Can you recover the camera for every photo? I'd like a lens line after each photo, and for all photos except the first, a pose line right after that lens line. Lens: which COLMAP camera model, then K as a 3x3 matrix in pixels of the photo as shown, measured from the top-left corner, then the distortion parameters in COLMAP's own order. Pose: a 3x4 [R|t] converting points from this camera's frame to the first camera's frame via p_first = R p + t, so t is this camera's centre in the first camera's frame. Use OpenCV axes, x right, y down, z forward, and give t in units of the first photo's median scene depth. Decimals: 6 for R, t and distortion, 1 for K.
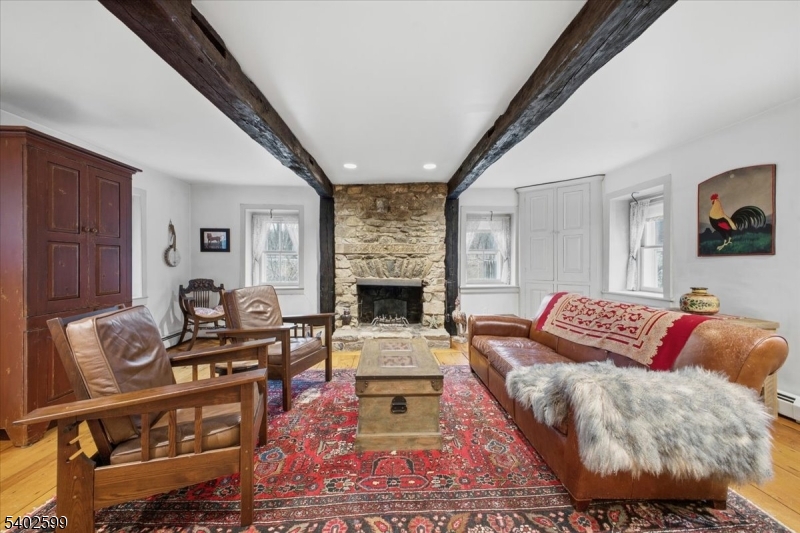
lens RADIAL K [[320.9, 0, 400.6], [0, 320.9, 265.9], [0, 0, 1]] dist [0.015408, -0.005047]
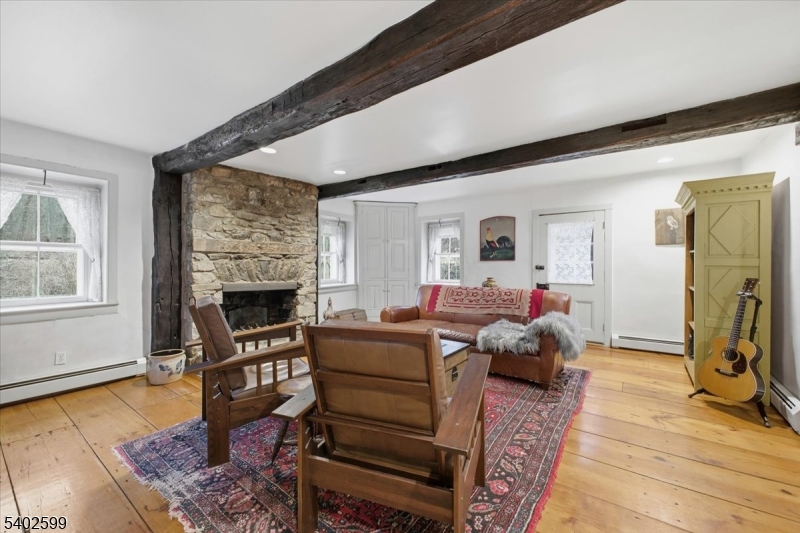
lens RADIAL K [[320.9, 0, 410.4], [0, 320.9, 263.7], [0, 0, 1]] dist [0.015408, -0.005047]
pose [[0.607433, 0.004093, 0.794360, -0.488168], [0.007437, 0.999914, -0.010839, 0.002042], [-0.794336, 0.012491, 0.607350, 0.151365]]
